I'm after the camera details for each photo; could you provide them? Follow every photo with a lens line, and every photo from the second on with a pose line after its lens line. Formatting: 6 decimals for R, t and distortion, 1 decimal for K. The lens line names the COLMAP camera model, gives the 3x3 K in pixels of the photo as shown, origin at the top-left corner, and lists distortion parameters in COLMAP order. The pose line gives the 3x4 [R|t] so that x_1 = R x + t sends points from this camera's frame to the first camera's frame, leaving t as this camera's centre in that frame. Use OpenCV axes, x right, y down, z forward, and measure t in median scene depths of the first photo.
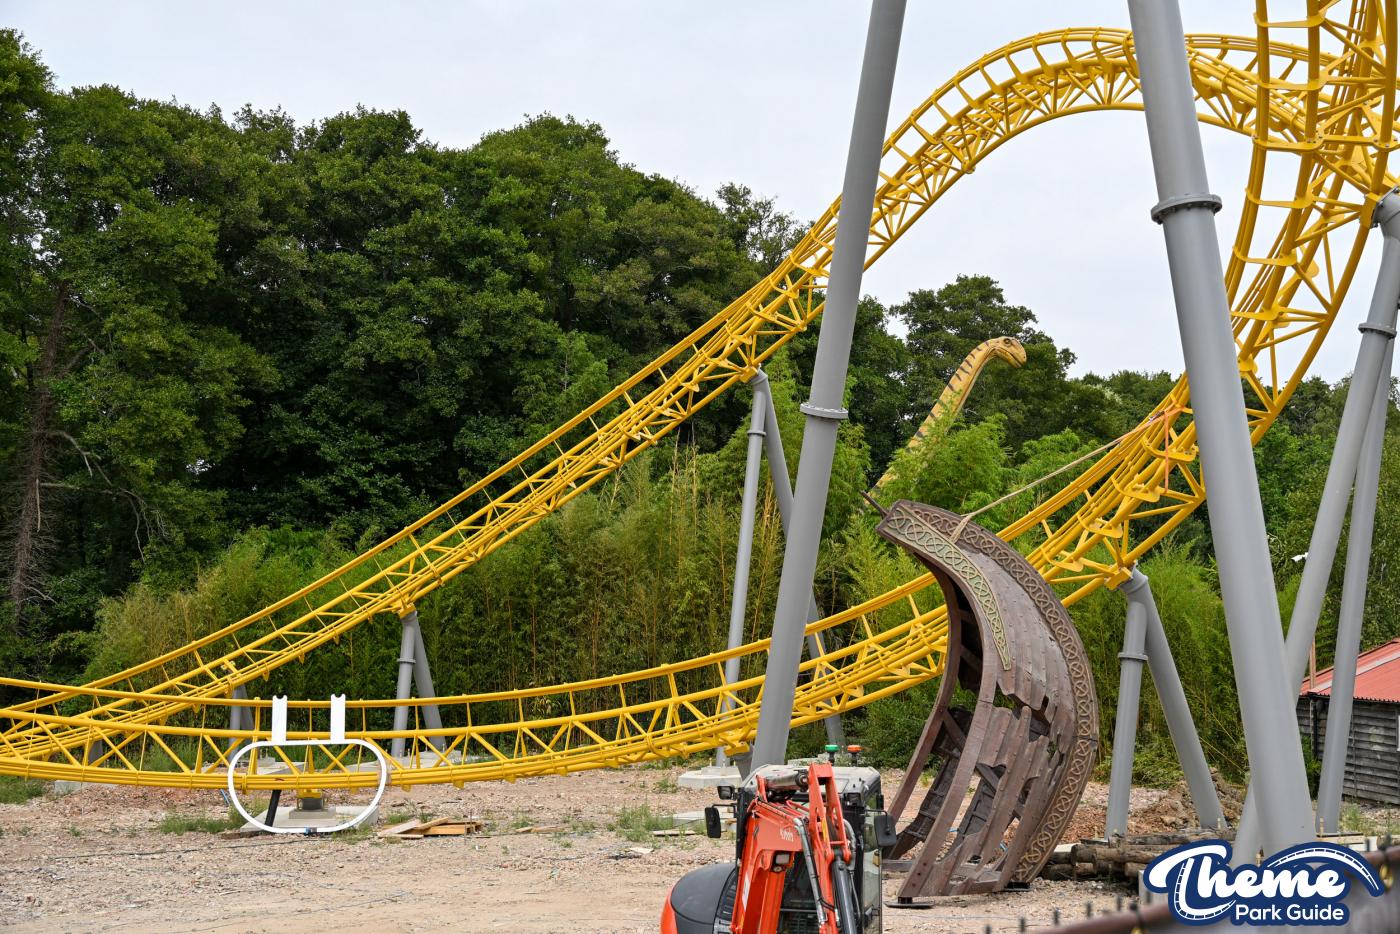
lens RADIAL K [[2046.5, 0, 683.3], [0, 2046.5, 474.0], [0, 0, 1]] dist [0.026545, -0.041573]
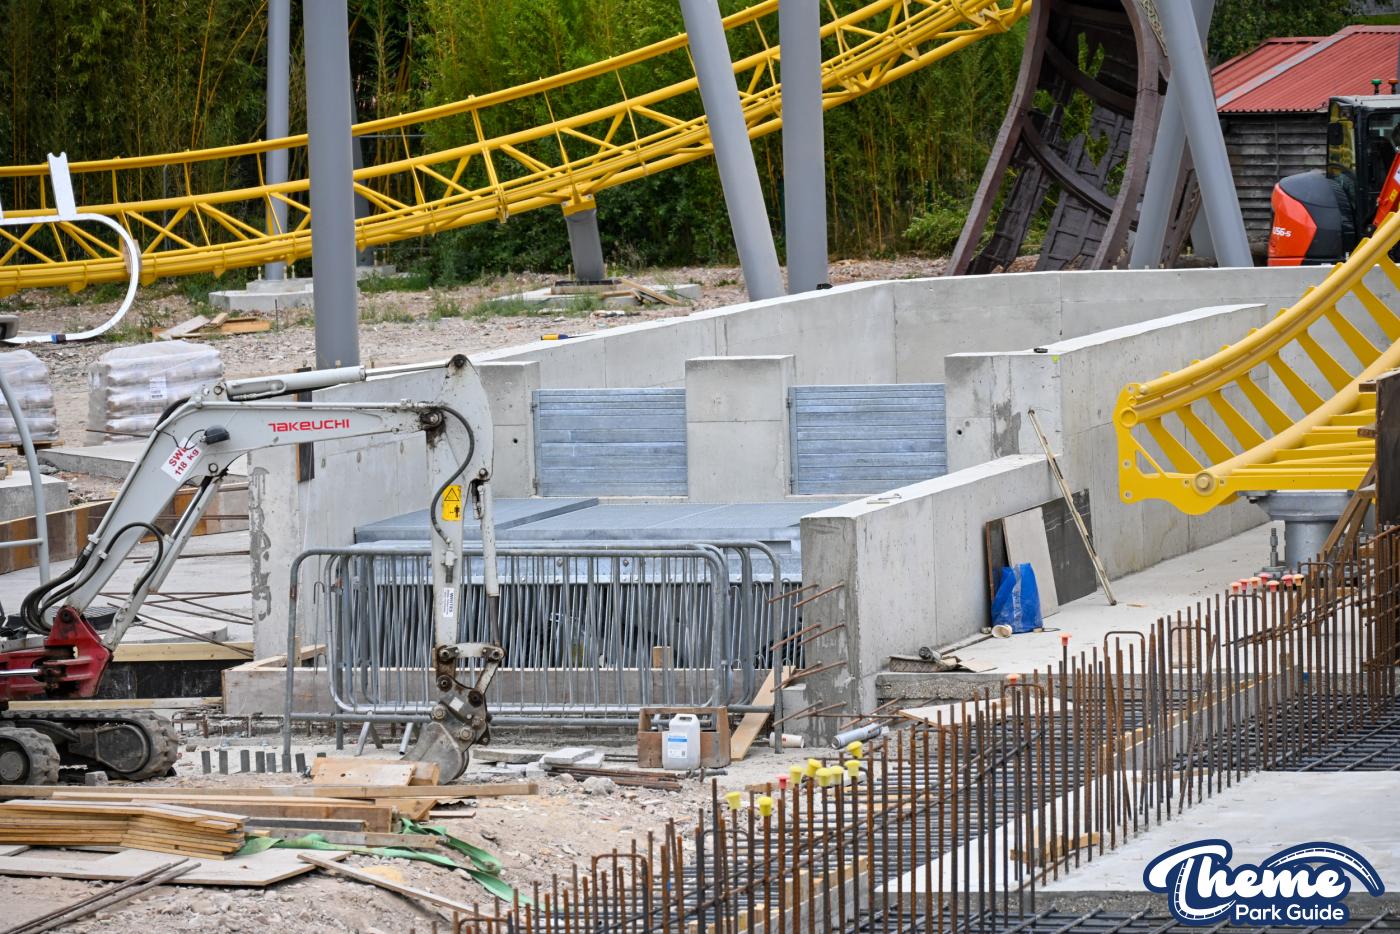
lens RADIAL K [[7010.8, 0, 700.0], [0, 7010.8, 467.0], [0, 0, 1]] dist [0.046256, -2.078466]
pose [[0.900314, -0.057158, 0.431471, -1.025279], [0.007191, 0.993158, 0.116561, -0.066781], [-0.435182, -0.101839, 0.894565, -1.288447]]
